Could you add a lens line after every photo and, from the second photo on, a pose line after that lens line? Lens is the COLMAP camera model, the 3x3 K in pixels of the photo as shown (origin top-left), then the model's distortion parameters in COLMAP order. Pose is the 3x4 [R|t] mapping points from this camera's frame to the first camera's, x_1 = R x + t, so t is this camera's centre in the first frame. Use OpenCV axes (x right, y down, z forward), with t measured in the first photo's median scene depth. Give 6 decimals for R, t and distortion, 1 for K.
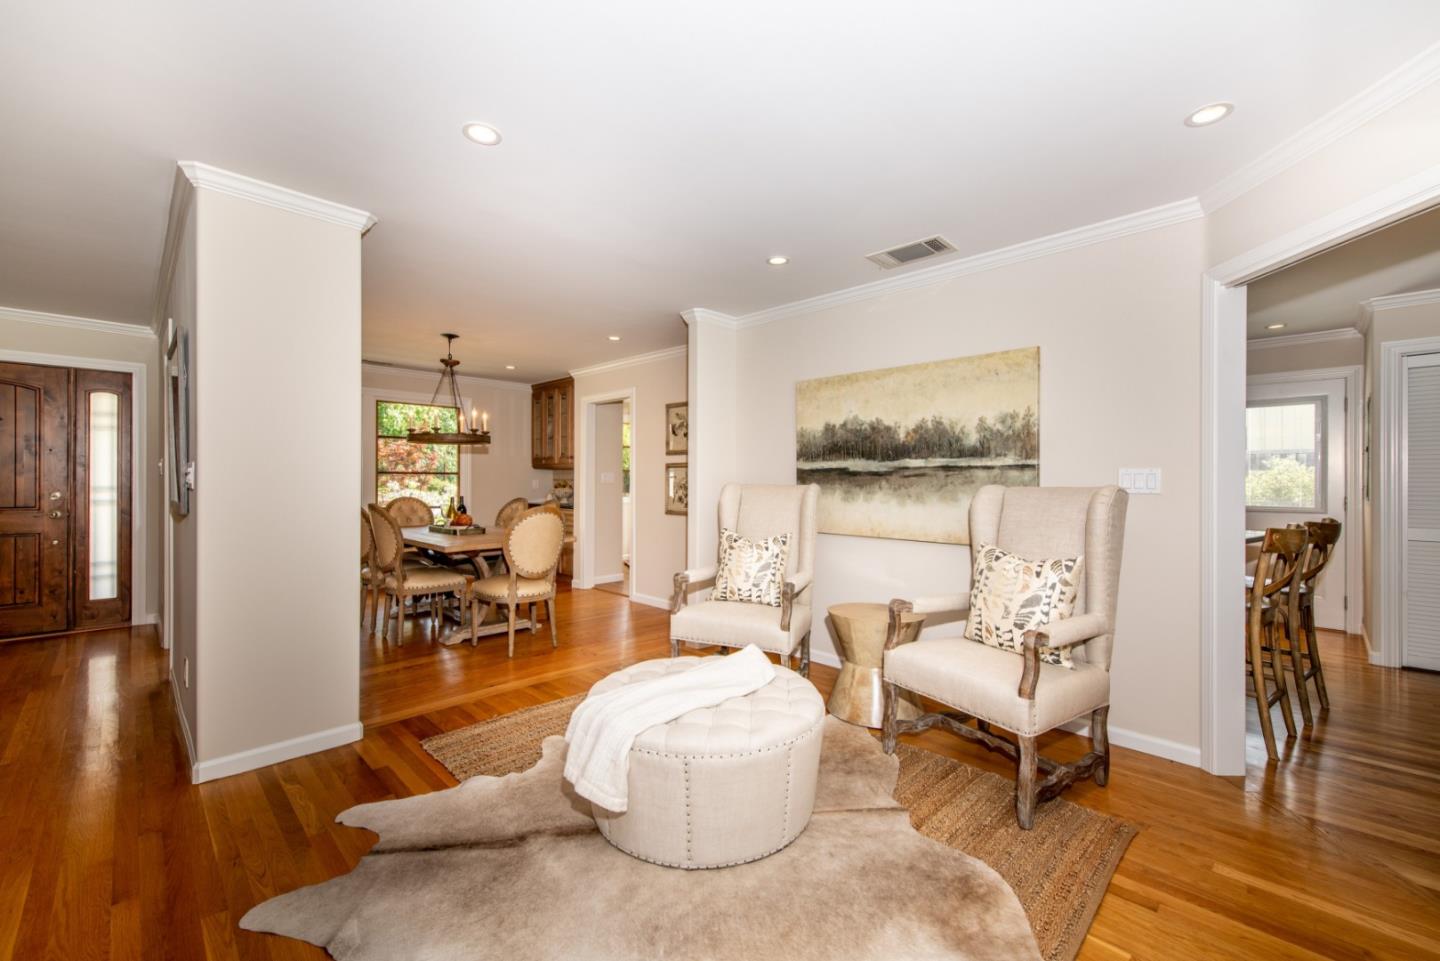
lens RADIAL K [[594.8, 0, 727.4], [0, 594.8, 482.6], [0, 0, 1]] dist [0.002224, -0.000562]
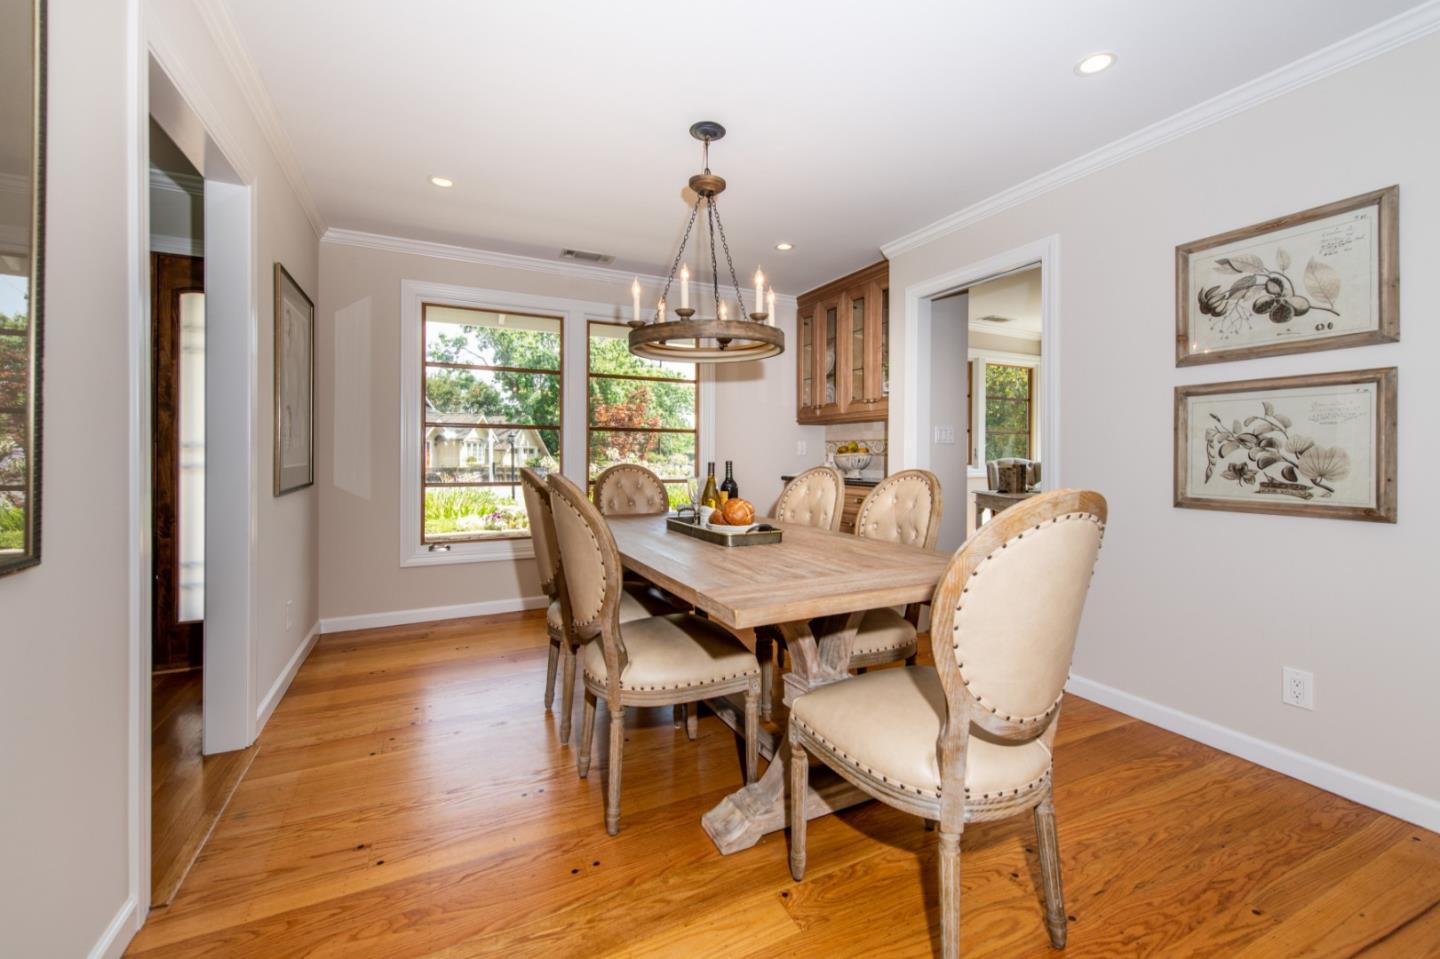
lens RADIAL K [[598.8, 0, 723.4], [0, 598.8, 460.4], [0, 0, 1]] dist [0.001204, 0.000085]
pose [[0.944190, 0.003241, -0.329384, -0.260152], [-0.001588, 0.999985, 0.005286, 0.017793], [0.329396, -0.004468, 0.944181, 0.482254]]
